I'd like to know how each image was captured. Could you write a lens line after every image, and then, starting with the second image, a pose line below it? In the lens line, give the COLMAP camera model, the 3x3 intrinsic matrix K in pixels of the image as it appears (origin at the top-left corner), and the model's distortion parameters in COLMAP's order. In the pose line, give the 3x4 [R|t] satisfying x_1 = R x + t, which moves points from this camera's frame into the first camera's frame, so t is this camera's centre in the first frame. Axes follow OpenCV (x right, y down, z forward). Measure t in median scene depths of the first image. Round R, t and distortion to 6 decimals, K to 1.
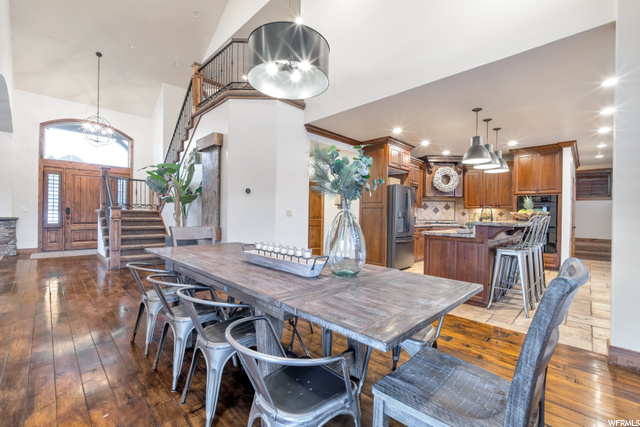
lens RADIAL K [[272.5, 0, 318.9], [0, 272.5, 214.8], [0, 0, 1]] dist [-0.000873, -0.000807]
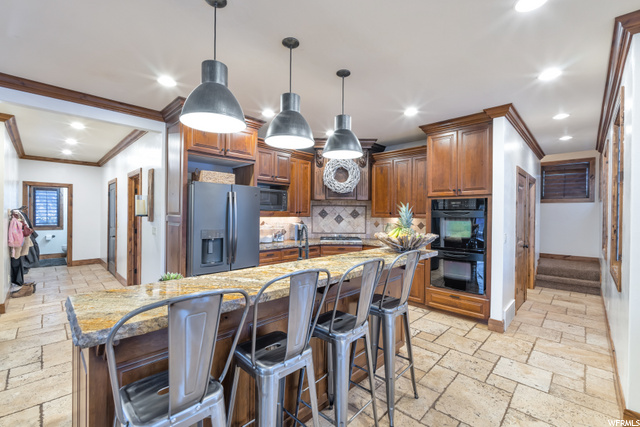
lens RADIAL K [[272.5, 0, 318.9], [0, 272.5, 214.8], [0, 0, 1]] dist [-0.000873, -0.000807]
pose [[0.999976, -0.005016, 0.004694, 0.406166], [0.004995, 0.999977, 0.004592, -0.033366], [-0.004717, -0.004569, 0.999978, 0.324706]]
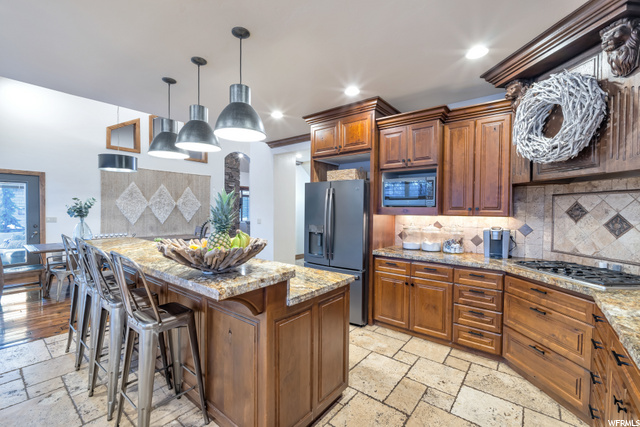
lens RADIAL K [[272.5, 0, 318.9], [0, 272.5, 214.8], [0, 0, 1]] dist [-0.000873, -0.000807]
pose [[0.108327, -0.002817, -0.994111, 0.727835], [-0.010838, 0.999933, -0.004015, -0.024405], [0.994056, 0.011210, 0.108290, 0.722346]]
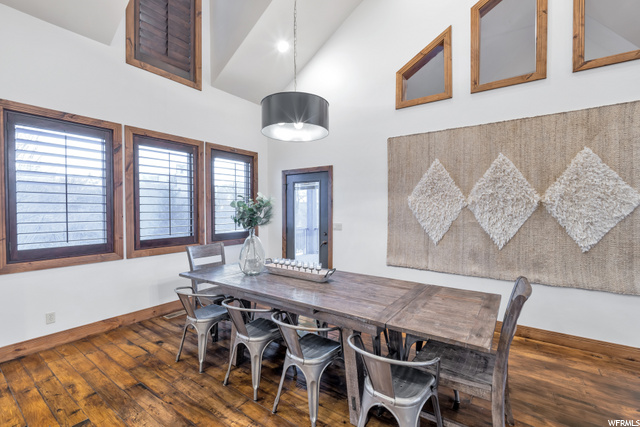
lens RADIAL K [[277.2, 0, 330.6], [0, 277.2, 211.5], [0, 0, 1]] dist [0.000045, -0.000148]
pose [[-0.984164, -0.018130, -0.176331, -0.021097], [-0.020725, 0.999702, 0.012886, -0.045920], [0.176045, 0.016337, -0.984247, 0.630532]]
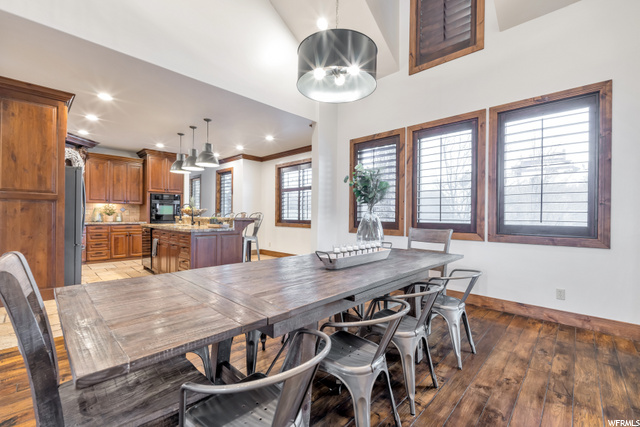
lens RADIAL K [[272.5, 0, 318.9], [0, 272.5, 214.8], [0, 0, 1]] dist [-0.000873, -0.000807]
pose [[-0.014215, -0.014706, 0.999791, -0.317837], [-0.007854, 0.999863, 0.014595, -0.003988], [-0.999868, -0.007645, -0.014328, 0.300488]]
